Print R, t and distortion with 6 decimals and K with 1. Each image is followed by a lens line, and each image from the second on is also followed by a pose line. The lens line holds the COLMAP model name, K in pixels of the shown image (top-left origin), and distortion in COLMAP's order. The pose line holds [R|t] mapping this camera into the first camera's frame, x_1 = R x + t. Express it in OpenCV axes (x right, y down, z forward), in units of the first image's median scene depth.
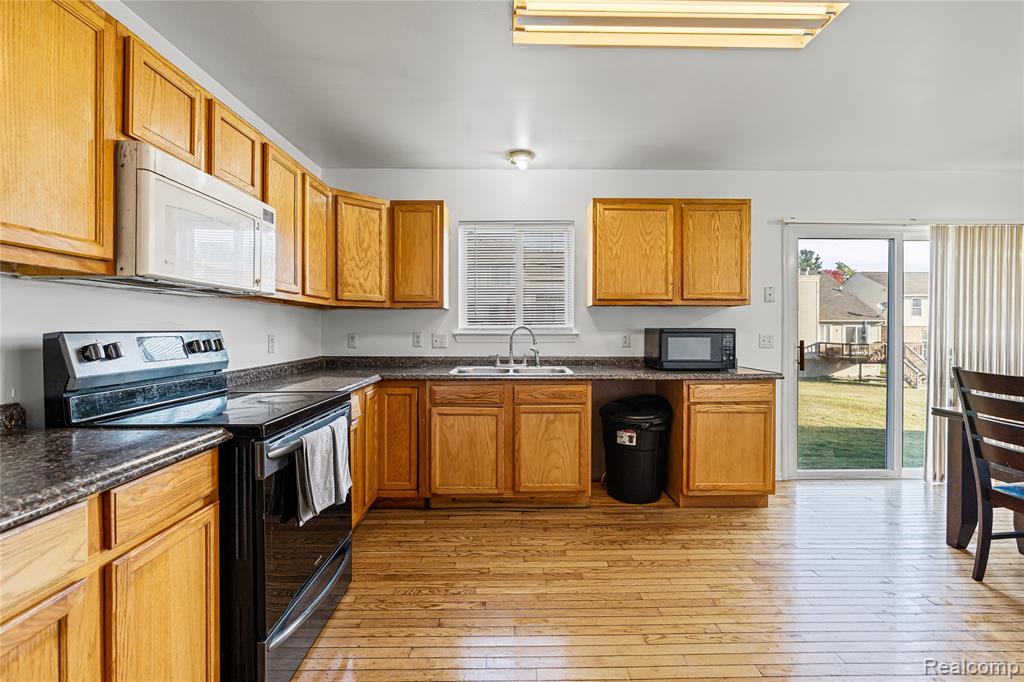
lens RADIAL K [[461.4, 0, 516.5], [0, 461.4, 330.8], [0, 0, 1]] dist [-0.001263, 0.000641]
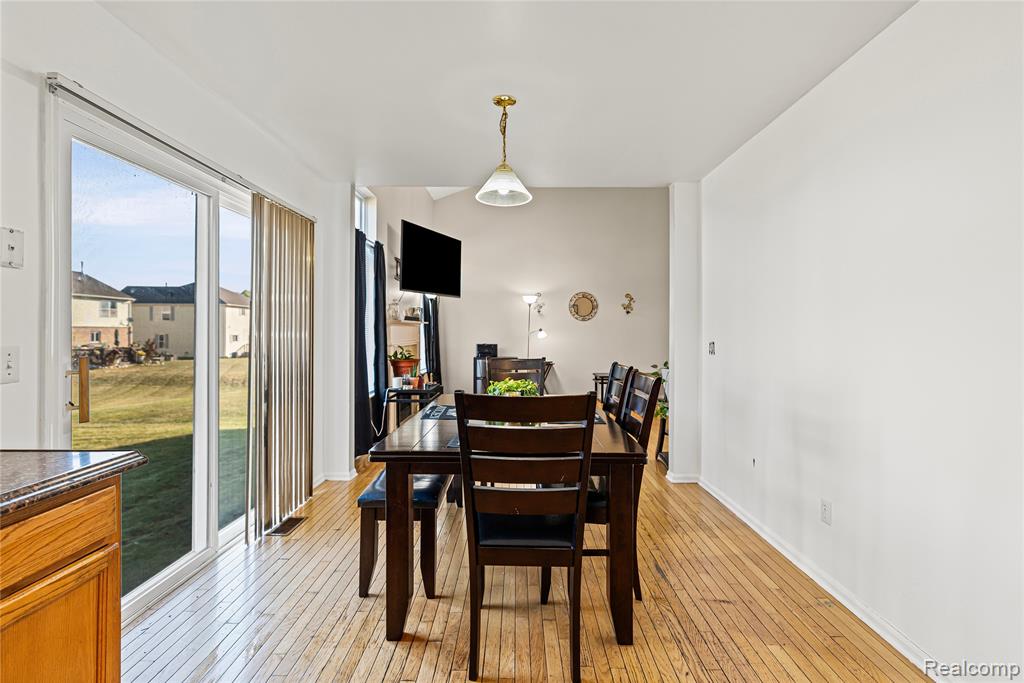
lens RADIAL K [[474.1, 0, 517.3], [0, 474.1, 329.2], [0, 0, 1]] dist [-0.002389, -0.000432]
pose [[0.010803, 0.003690, 0.999935, 0.173339], [0.000158, 0.999993, -0.003692, -0.008936], [-0.999942, 0.000198, 0.010802, 0.664055]]
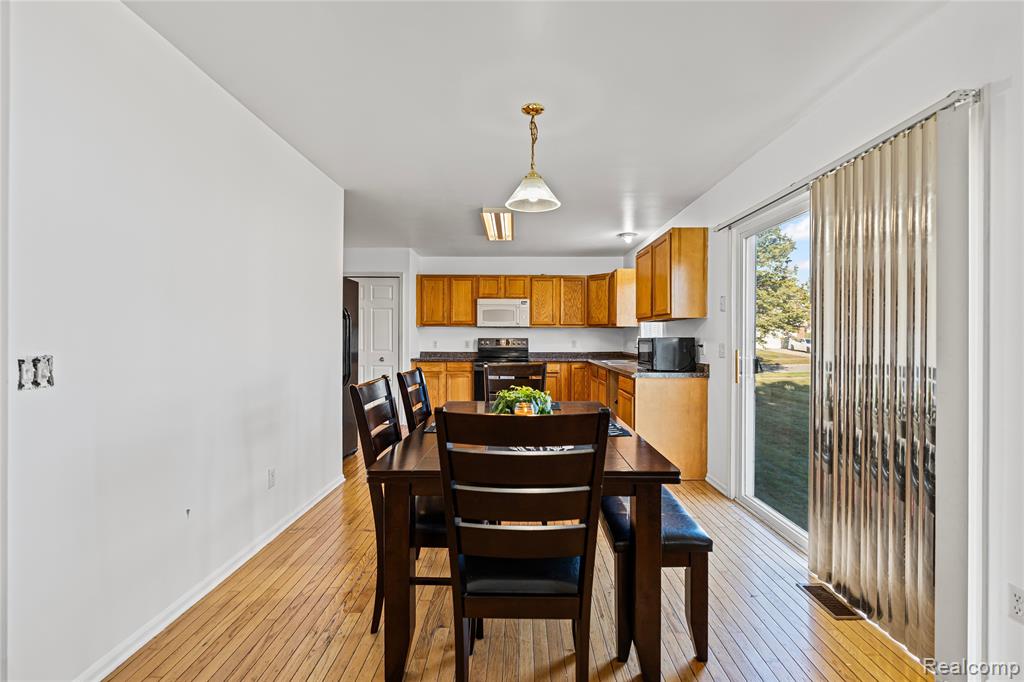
lens RADIAL K [[461.4, 0, 516.5], [0, 461.4, 330.8], [0, 0, 1]] dist [-0.001263, 0.000641]
pose [[-0.018521, -0.012644, -0.999749, 1.830576], [-0.006869, 0.999898, -0.012519, -0.007486], [0.999805, 0.006636, -0.018606, 0.684713]]
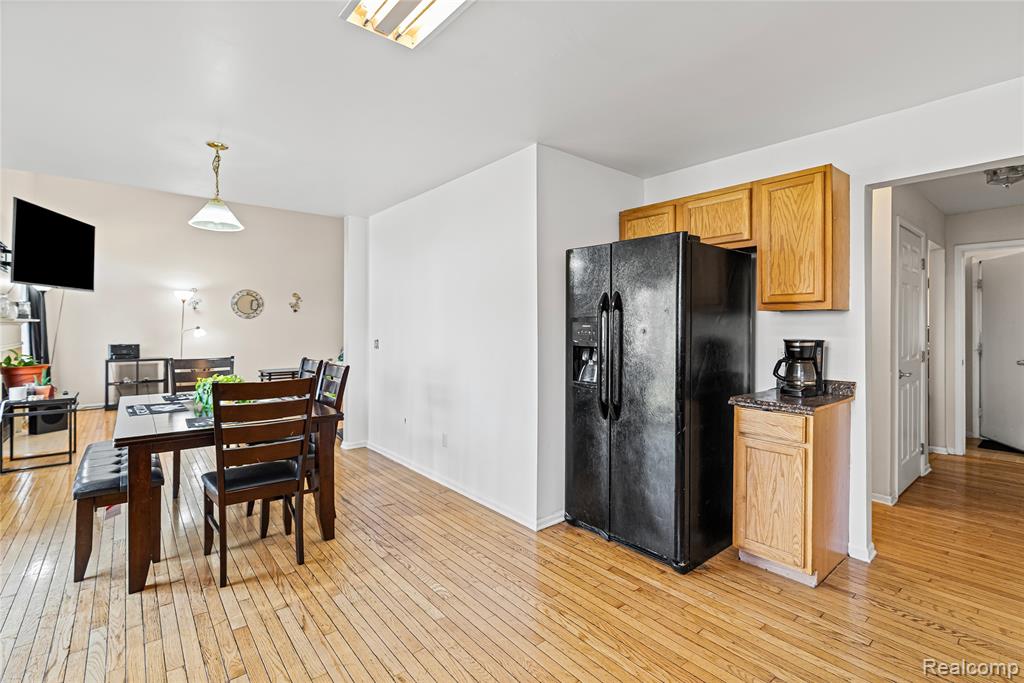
lens RADIAL K [[469.0, 0, 514.1], [0, 469.0, 326.2], [0, 0, 1]] dist [-0.001376, 0.000382]
pose [[-0.632292, -0.002386, 0.774727, -0.160546], [-0.000493, 0.999996, 0.002677, -0.030933], [-0.774730, 0.001311, -0.632291, 0.833462]]
